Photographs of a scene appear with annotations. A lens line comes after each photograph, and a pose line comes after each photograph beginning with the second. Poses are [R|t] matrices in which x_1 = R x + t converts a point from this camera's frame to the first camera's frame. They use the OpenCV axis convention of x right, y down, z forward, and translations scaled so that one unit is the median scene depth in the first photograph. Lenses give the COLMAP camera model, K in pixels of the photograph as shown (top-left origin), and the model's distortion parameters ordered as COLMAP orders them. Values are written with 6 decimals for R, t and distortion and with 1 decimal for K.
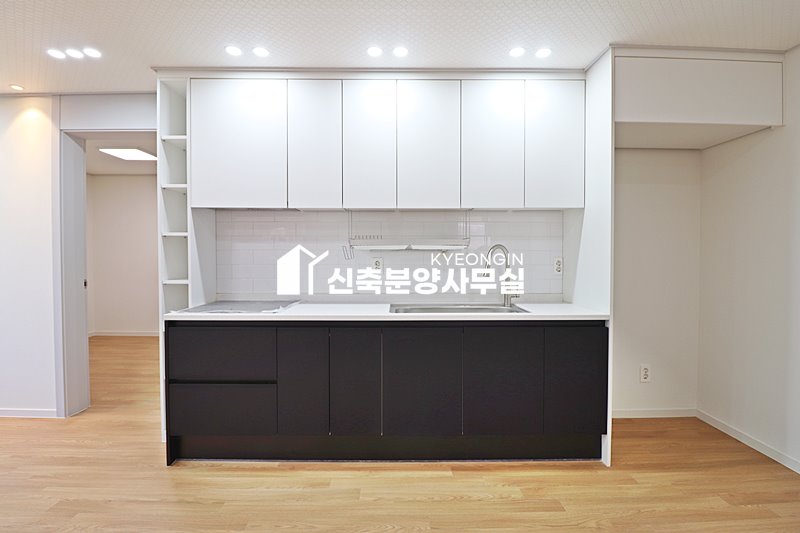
lens RADIAL K [[375.6, 0, 404.7], [0, 375.6, 258.9], [0, 0, 1]] dist [-0.013757, -0.002001]
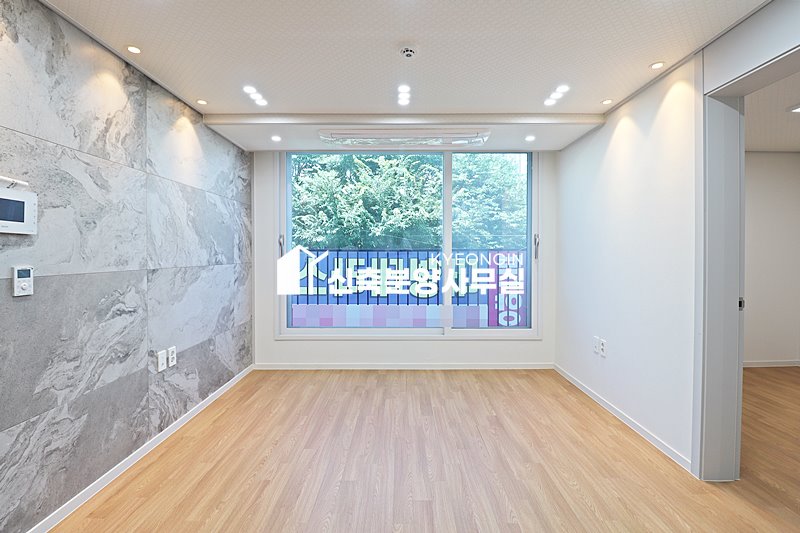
lens RADIAL K [[375.6, 0, 403.3], [0, 375.6, 260.5], [0, 0, 1]] dist [-0.013757, -0.002001]
pose [[-0.006660, 0.016875, -0.999835, -0.179489], [-0.014167, 0.999756, 0.016968, -0.019910], [0.999877, 0.014277, -0.006419, 0.418503]]
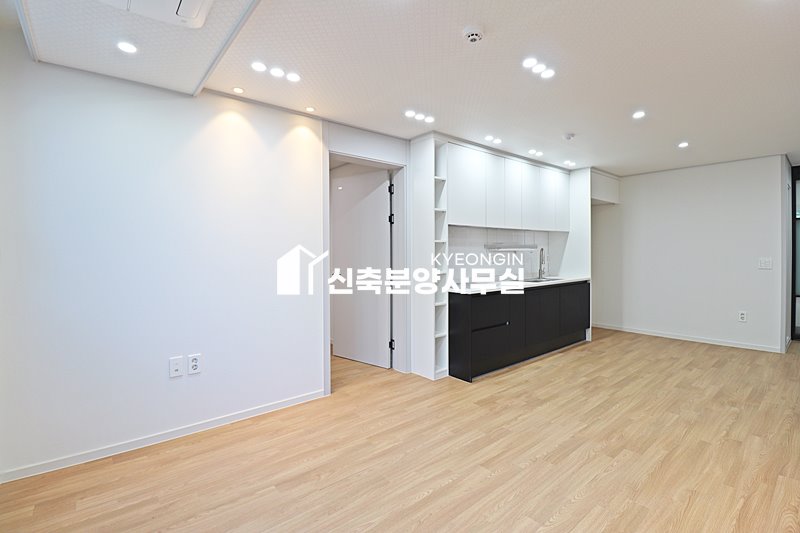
lens RADIAL K [[375.6, 0, 396.4], [0, 375.6, 253.2], [0, 0, 1]] dist [-0.013757, -0.002001]
pose [[0.773529, -0.009143, 0.633695, -1.587237], [0.015866, 0.999862, -0.004940, -0.011137], [-0.633563, 0.013876, 0.773567, -0.064841]]
